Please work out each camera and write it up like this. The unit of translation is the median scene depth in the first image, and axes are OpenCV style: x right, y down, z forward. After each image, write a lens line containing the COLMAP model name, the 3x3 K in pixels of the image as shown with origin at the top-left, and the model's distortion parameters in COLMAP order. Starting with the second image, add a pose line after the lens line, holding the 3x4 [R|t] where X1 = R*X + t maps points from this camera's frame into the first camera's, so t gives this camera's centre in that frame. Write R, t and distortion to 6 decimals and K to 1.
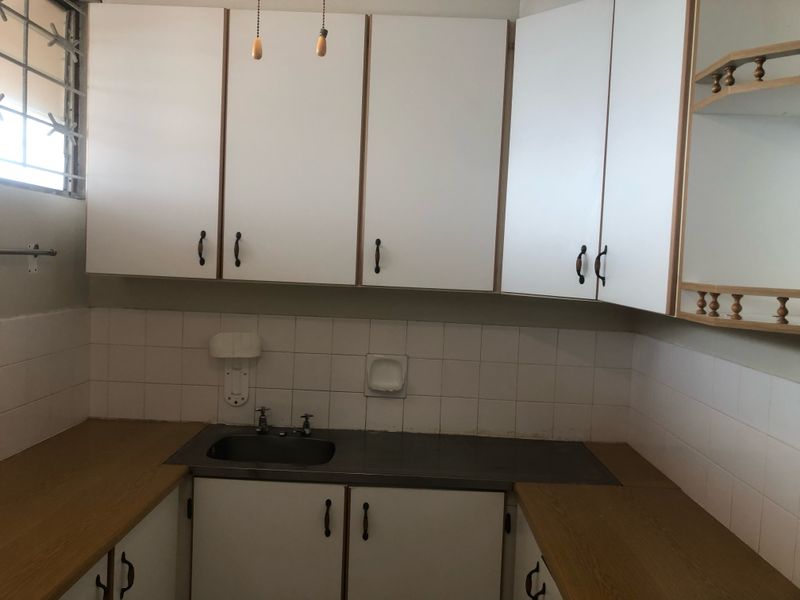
lens RADIAL K [[657.0, 0, 401.6], [0, 657.0, 298.9], [0, 0, 1]] dist [0.027788, -0.042765]
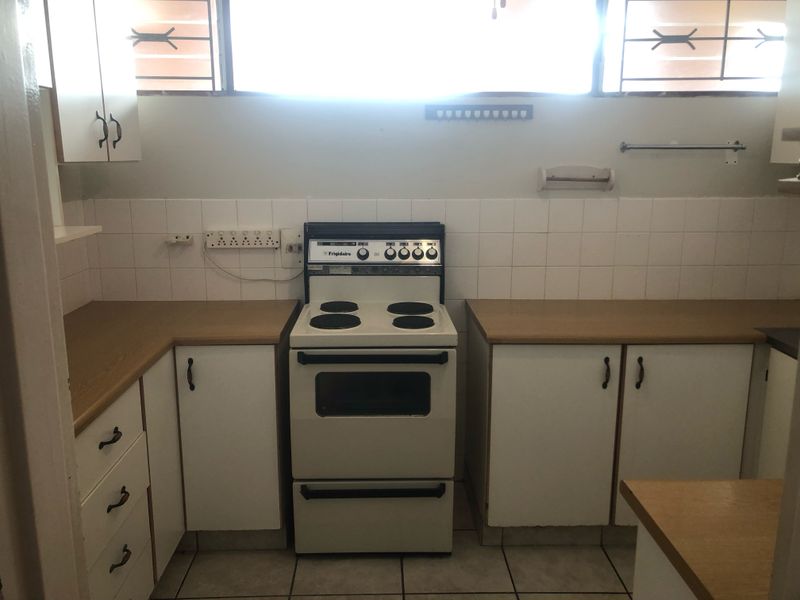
lens RADIAL K [[657.0, 0, 393.4], [0, 657.0, 282.3], [0, 0, 1]] dist [0.027788, -0.042765]
pose [[0.036979, 0.149631, -0.988050, 0.640520], [-0.058544, 0.987353, 0.147335, 0.033055], [0.997600, 0.052397, 0.045271, 0.273186]]
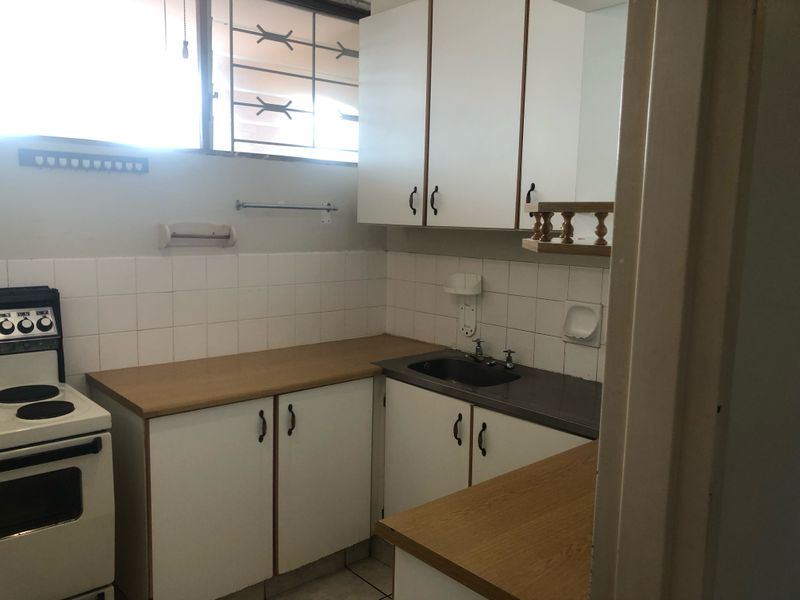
lens RADIAL K [[657.0, 0, 403.7], [0, 657.0, 298.5], [0, 0, 1]] dist [0.027788, -0.042765]
pose [[0.682829, 0.066291, -0.727564, 0.560020], [-0.038918, 0.997761, 0.054384, 0.037715], [0.729541, -0.008820, 0.683880, 0.120572]]
